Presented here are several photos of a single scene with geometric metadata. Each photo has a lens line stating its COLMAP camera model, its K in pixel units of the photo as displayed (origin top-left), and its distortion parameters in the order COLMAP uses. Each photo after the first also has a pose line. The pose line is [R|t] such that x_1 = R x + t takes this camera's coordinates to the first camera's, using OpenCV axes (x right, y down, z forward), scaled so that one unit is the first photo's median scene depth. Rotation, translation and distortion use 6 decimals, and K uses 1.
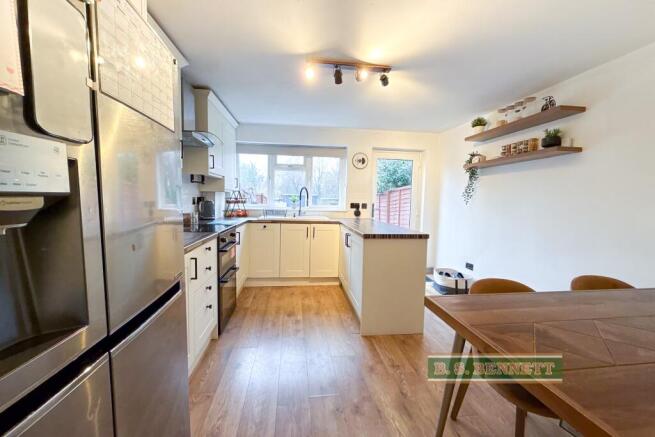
lens RADIAL K [[256.9, 0, 327.9], [0, 256.9, 219.6], [0, 0, 1]] dist [0.002673, 0.000191]
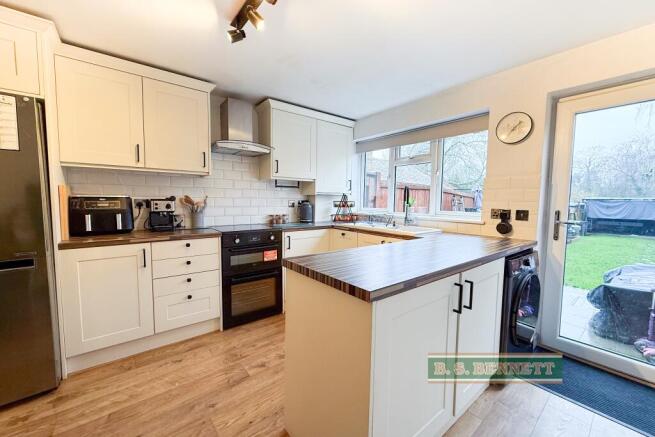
lens RADIAL K [[256.9, 0, 328.9], [0, 256.9, 218.7], [0, 0, 1]] dist [0.002673, 0.000191]
pose [[0.531184, 0.047965, -0.845897, 0.368347], [-0.068608, 0.997553, 0.013482, -0.026856], [0.844474, 0.050874, 0.533175, 0.414070]]
